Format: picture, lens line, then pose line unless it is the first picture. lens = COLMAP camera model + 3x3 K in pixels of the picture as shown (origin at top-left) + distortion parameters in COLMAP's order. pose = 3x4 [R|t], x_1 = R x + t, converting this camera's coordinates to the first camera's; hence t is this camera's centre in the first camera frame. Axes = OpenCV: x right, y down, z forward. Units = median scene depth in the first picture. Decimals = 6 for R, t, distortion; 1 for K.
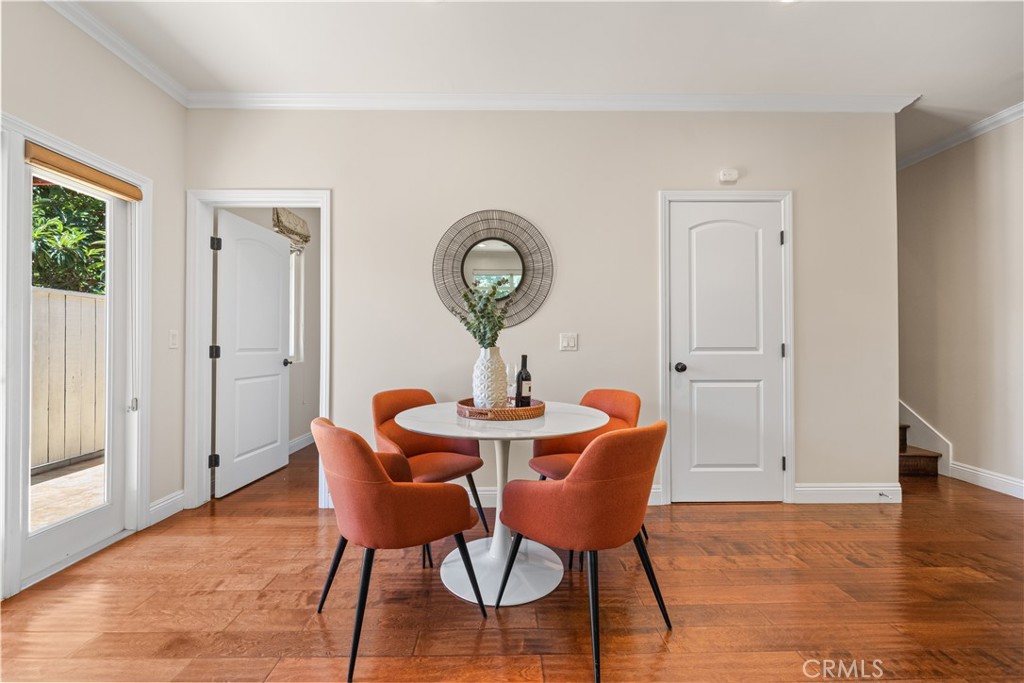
lens RADIAL K [[411.4, 0, 508.2], [0, 411.4, 341.0], [0, 0, 1]] dist [-0.010321, 0.000285]
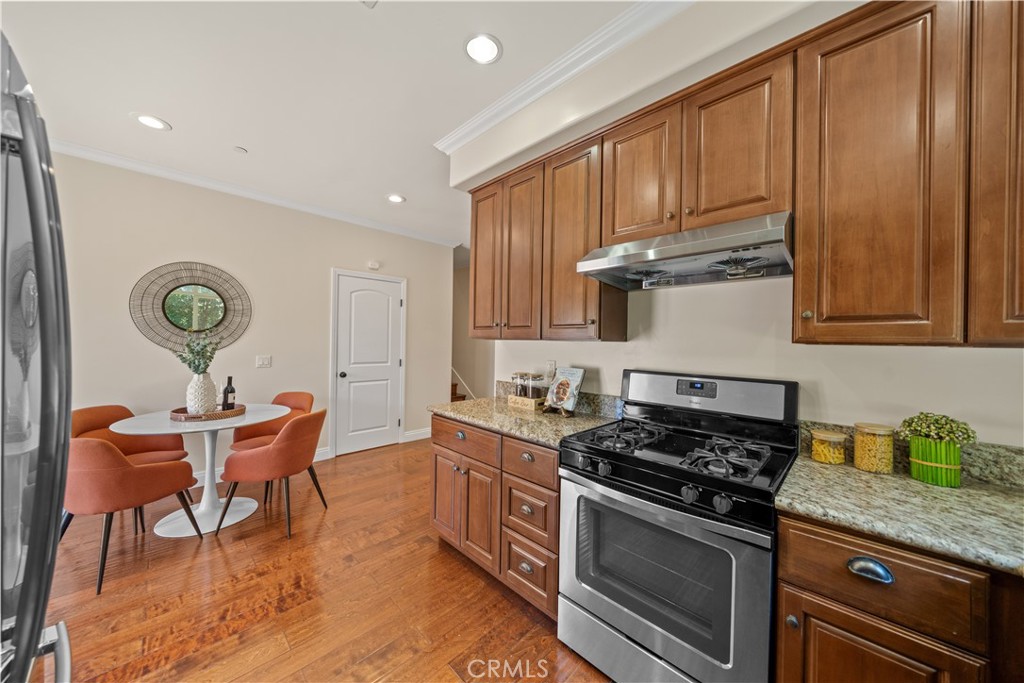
lens RADIAL K [[349.0, 0, 508.9], [0, 349.0, 340.9], [0, 0, 1]] dist [-0.008425, 0.000128]
pose [[0.720716, 0.014099, 0.693087, -0.109193], [-0.022325, 0.999747, 0.002878, -0.124786], [-0.692871, -0.017548, 0.720848, -0.666695]]
